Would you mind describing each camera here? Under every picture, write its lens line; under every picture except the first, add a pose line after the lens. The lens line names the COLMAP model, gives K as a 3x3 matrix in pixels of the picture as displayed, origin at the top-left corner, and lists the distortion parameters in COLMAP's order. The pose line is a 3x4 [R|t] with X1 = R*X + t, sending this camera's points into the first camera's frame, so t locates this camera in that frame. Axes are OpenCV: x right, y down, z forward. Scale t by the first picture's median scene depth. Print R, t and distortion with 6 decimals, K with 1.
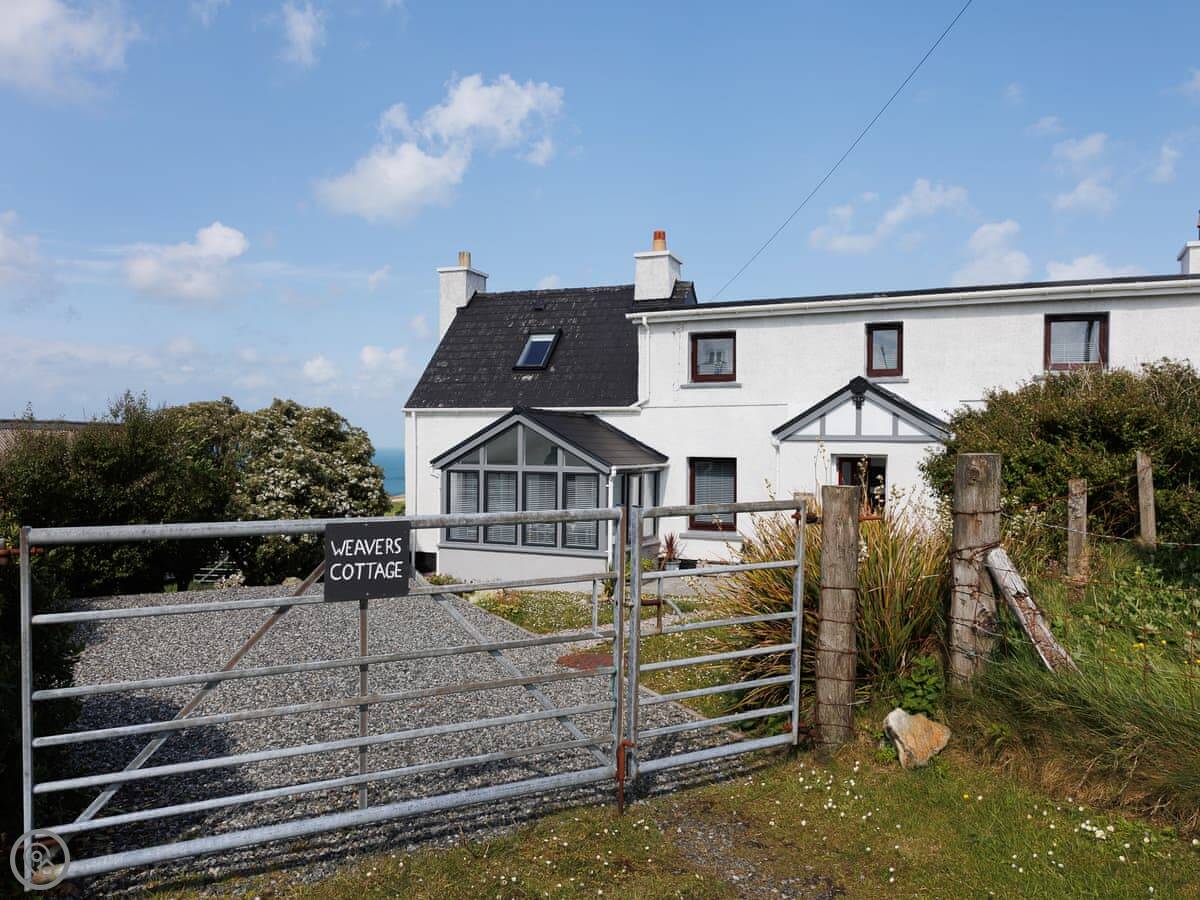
lens RADIAL K [[935.8, 0, 595.4], [0, 935.8, 445.7], [0, 0, 1]] dist [0.038018, -0.025773]
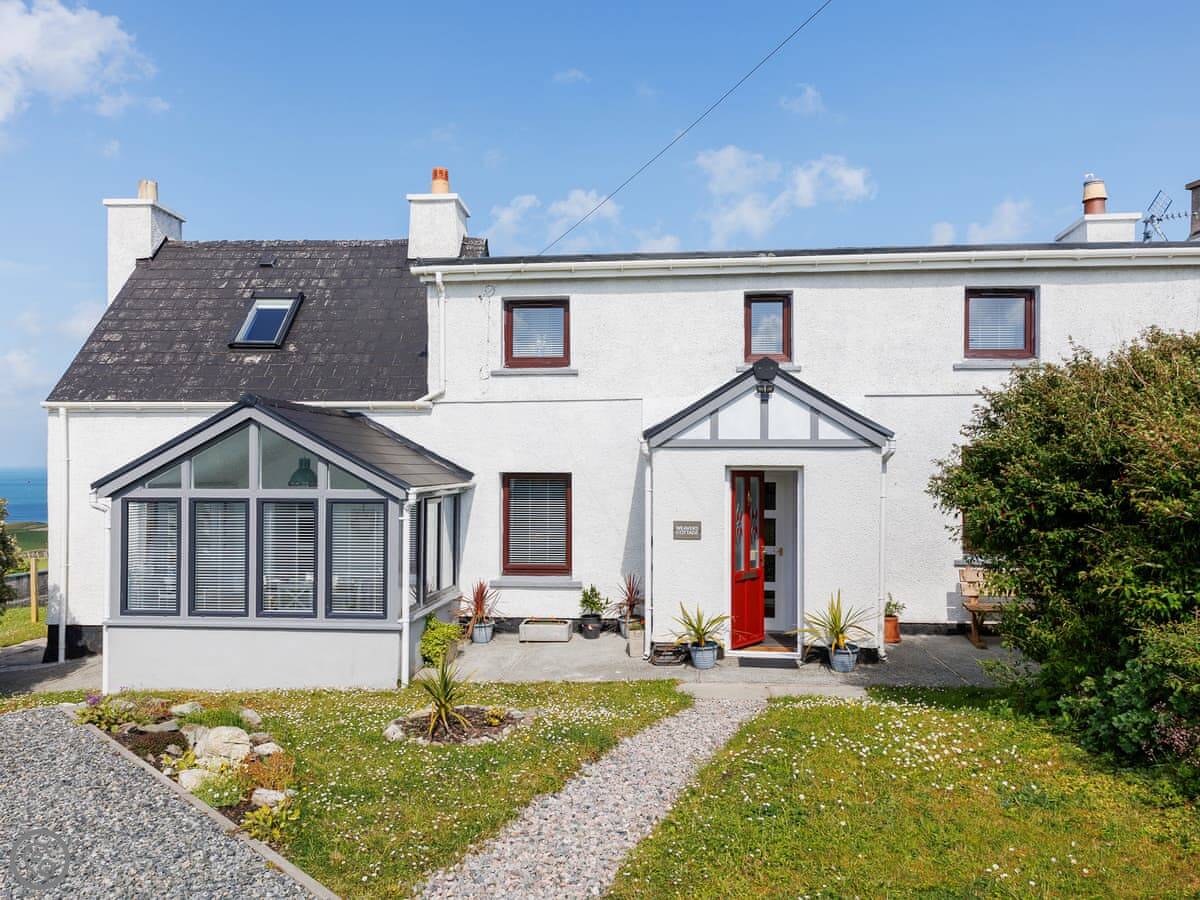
lens RADIAL K [[935.8, 0, 601.2], [0, 935.8, 447.1], [0, 0, 1]] dist [0.038018, -0.025773]
pose [[0.949901, -0.001990, 0.312544, -0.052192], [0.006967, 0.999866, -0.014810, 0.003805], [-0.312473, 0.016245, 0.949788, 0.307462]]
